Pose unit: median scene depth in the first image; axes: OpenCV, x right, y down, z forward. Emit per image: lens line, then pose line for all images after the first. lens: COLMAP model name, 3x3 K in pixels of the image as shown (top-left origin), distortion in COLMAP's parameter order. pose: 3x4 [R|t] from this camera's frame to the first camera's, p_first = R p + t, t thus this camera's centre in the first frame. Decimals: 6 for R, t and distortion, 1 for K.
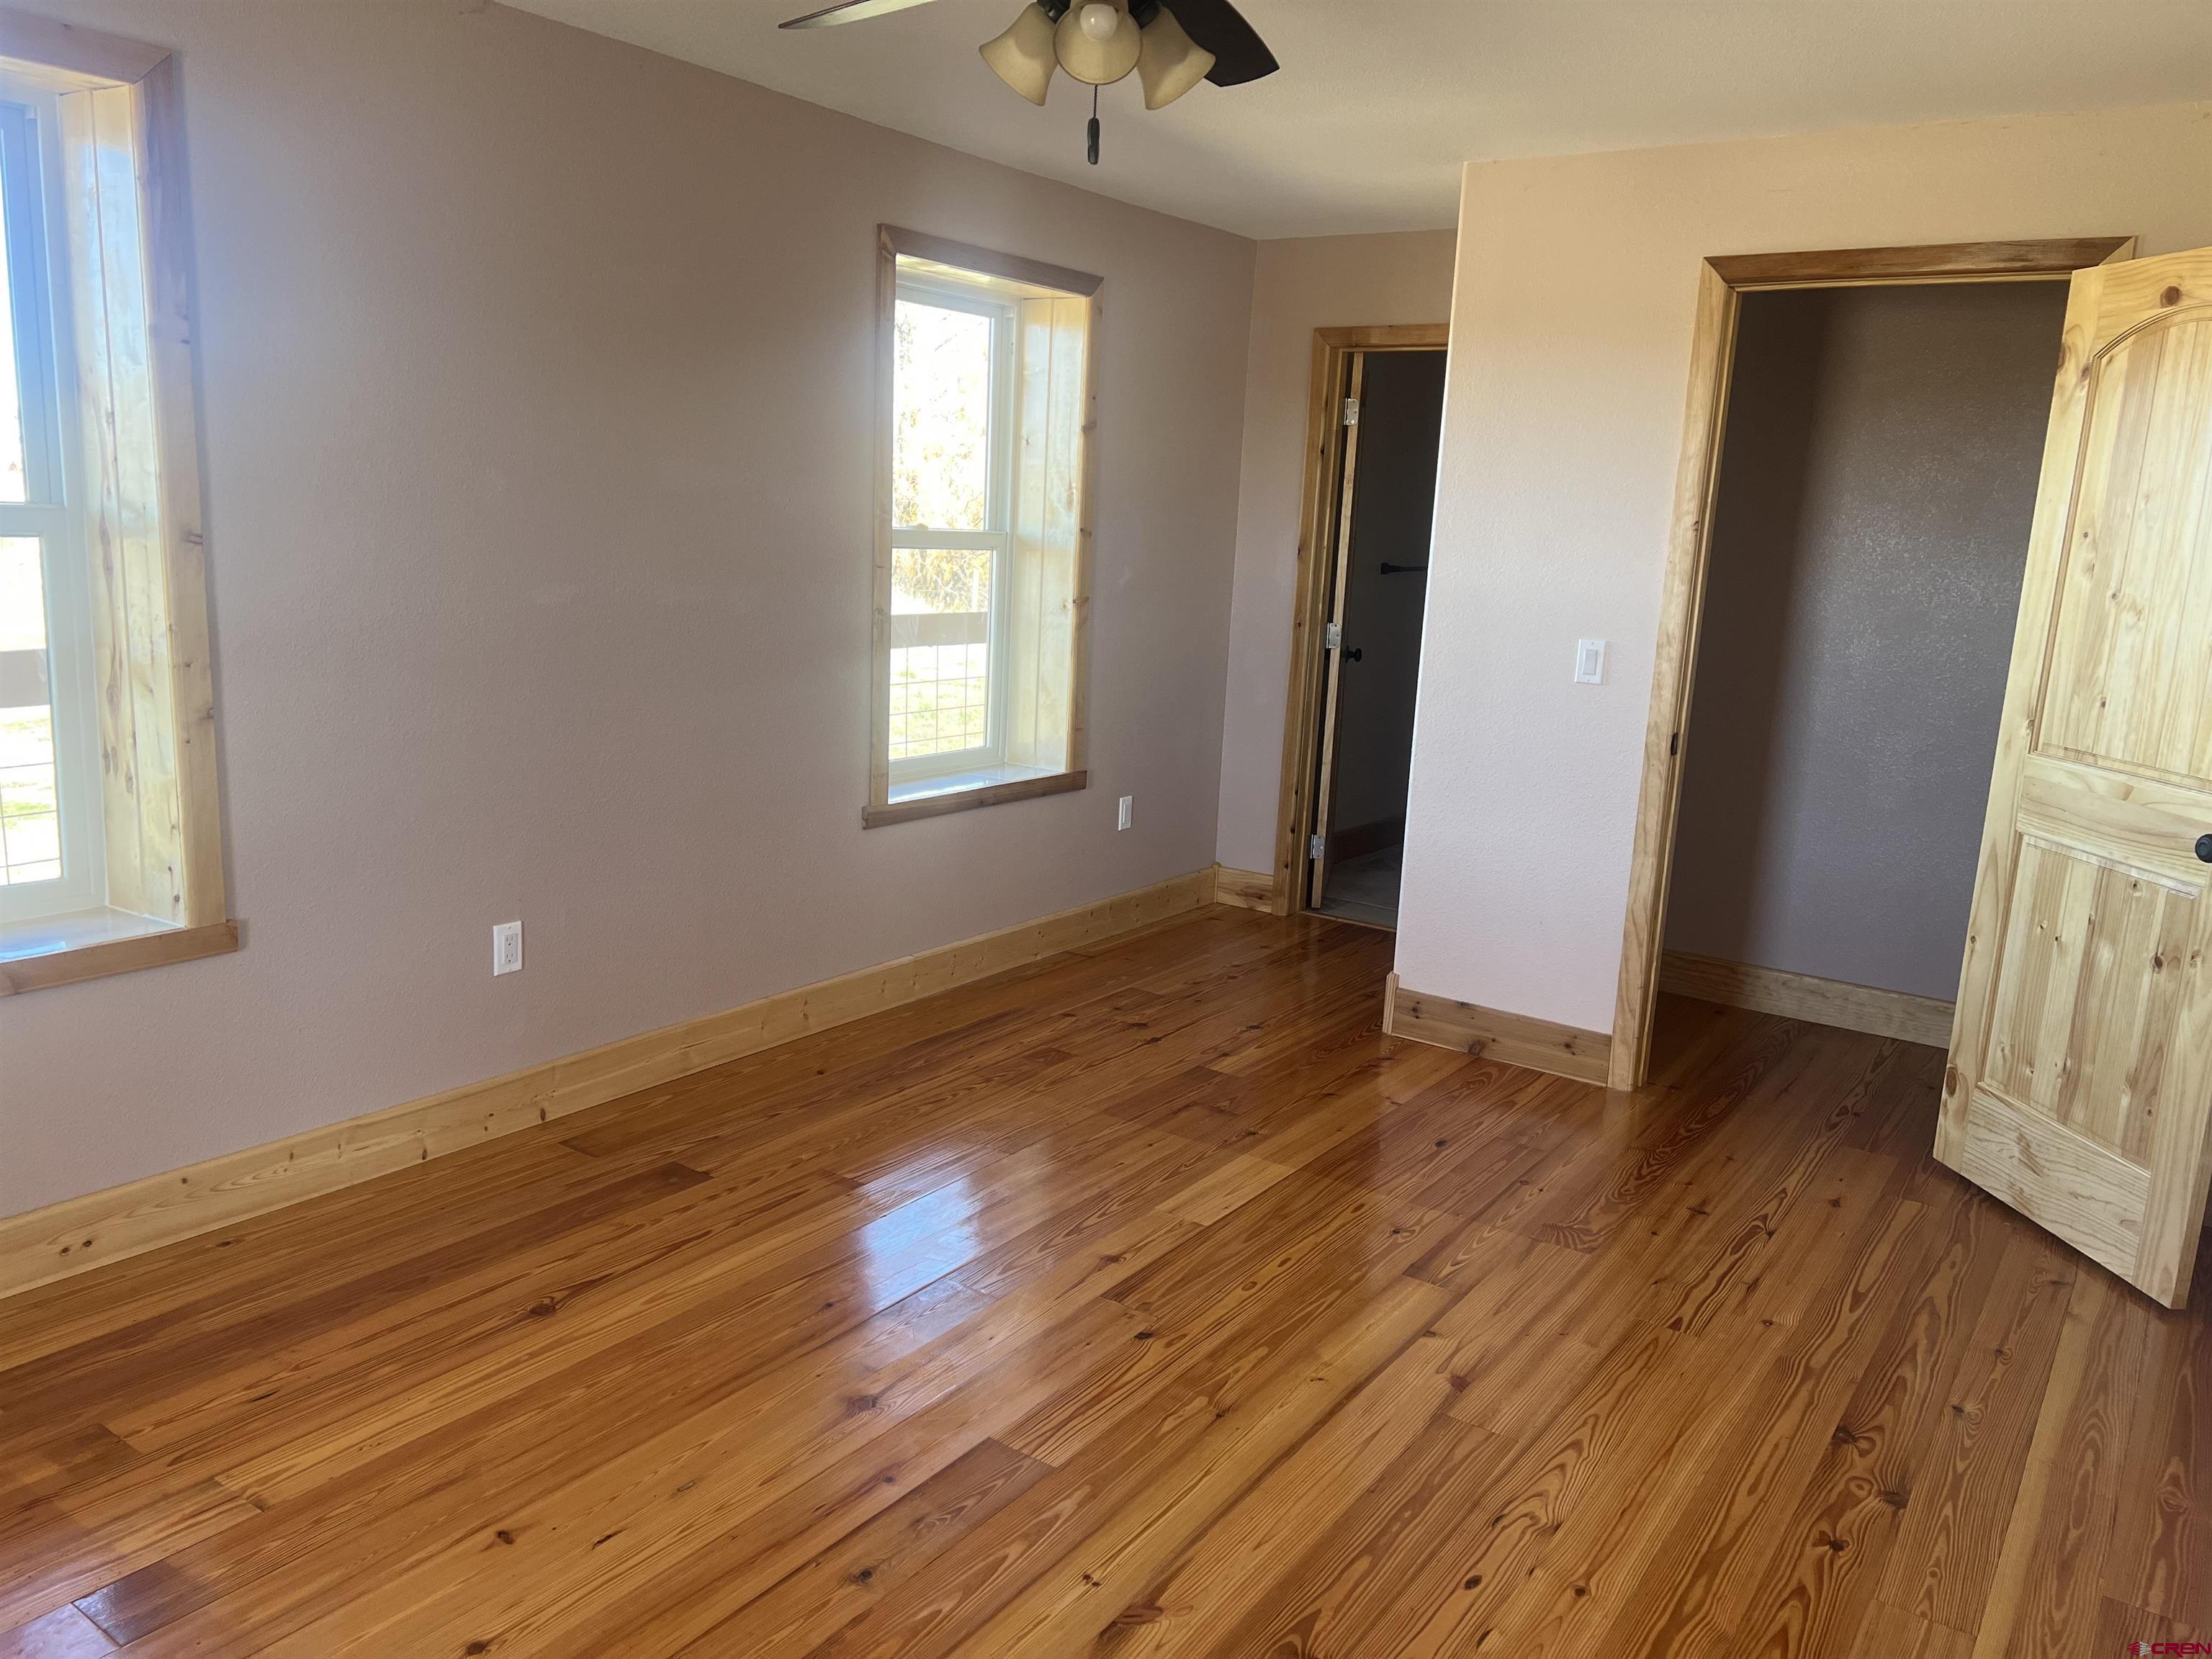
lens RADIAL K [[1649.6, 0, 1082.9], [0, 1649.6, 839.7], [0, 0, 1]] dist [0.067176, -0.077653]
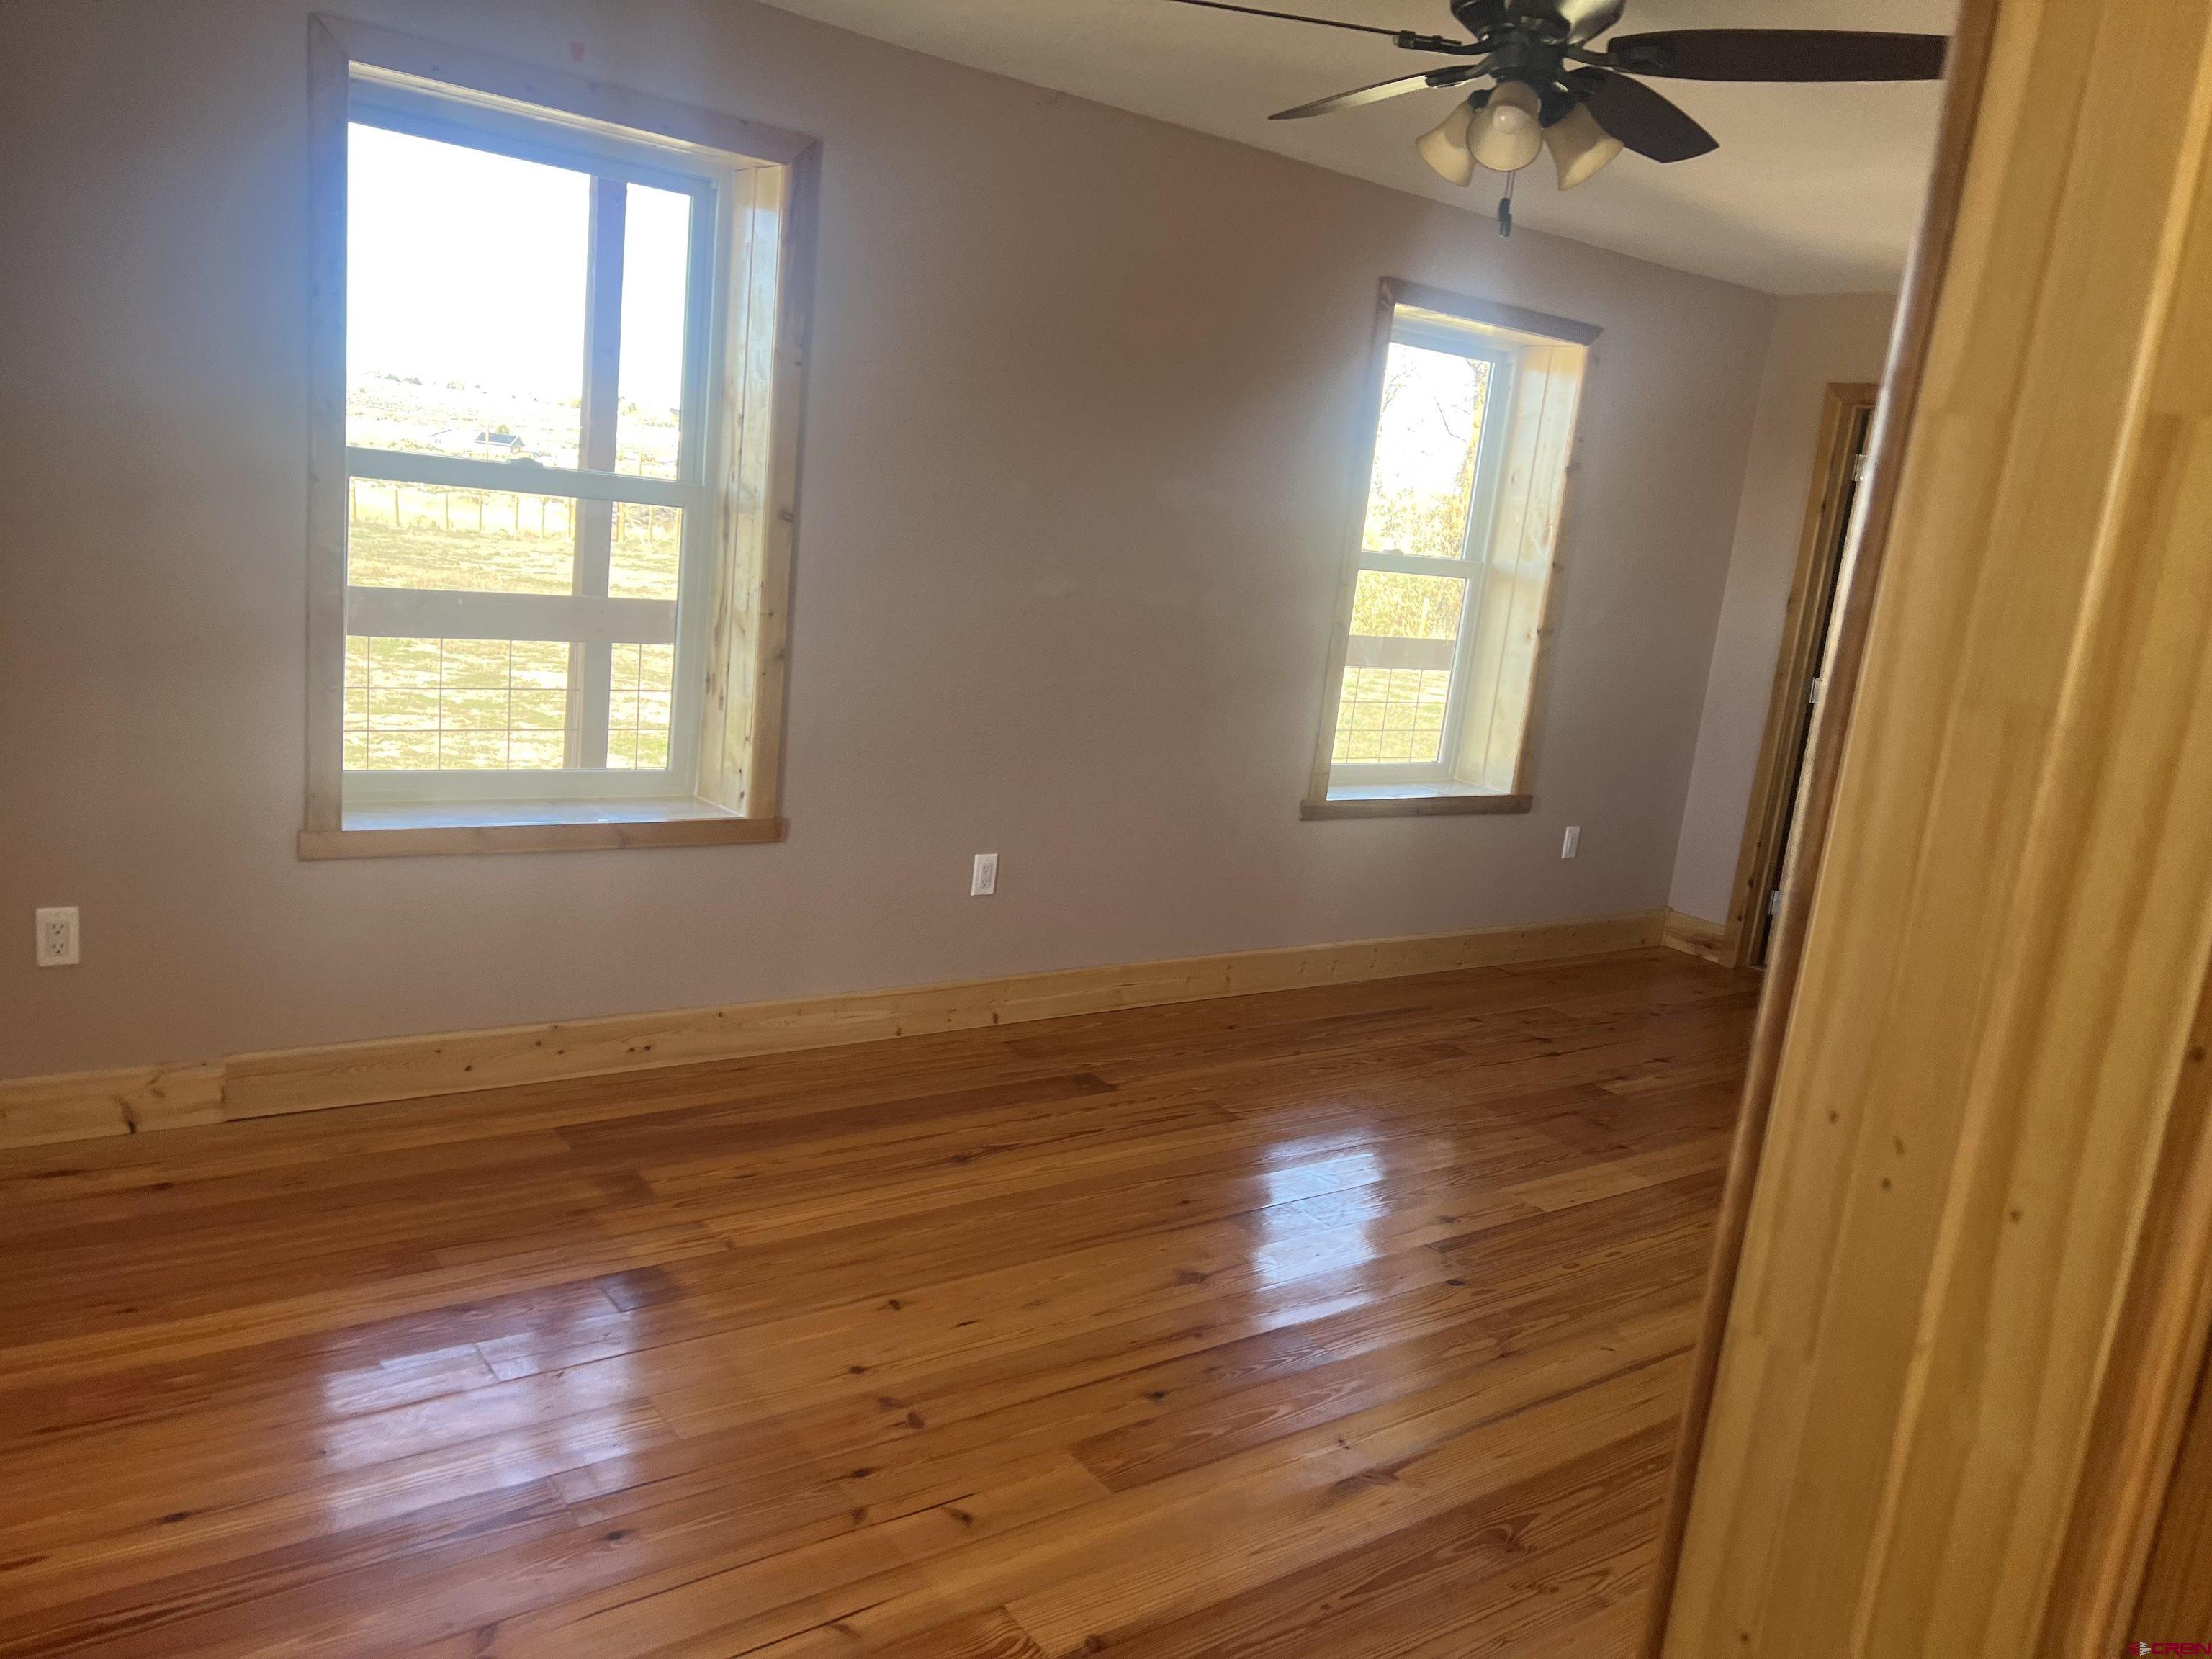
lens RADIAL K [[1649.6, 0, 1113.5], [0, 1649.6, 841.2], [0, 0, 1]] dist [0.067176, -0.077653]
pose [[0.947931, 0.120970, -0.294607, 0.094444], [-0.126616, 0.991952, -0.000092, 0.030489], [0.292225, 0.037389, 0.955618, -0.114754]]
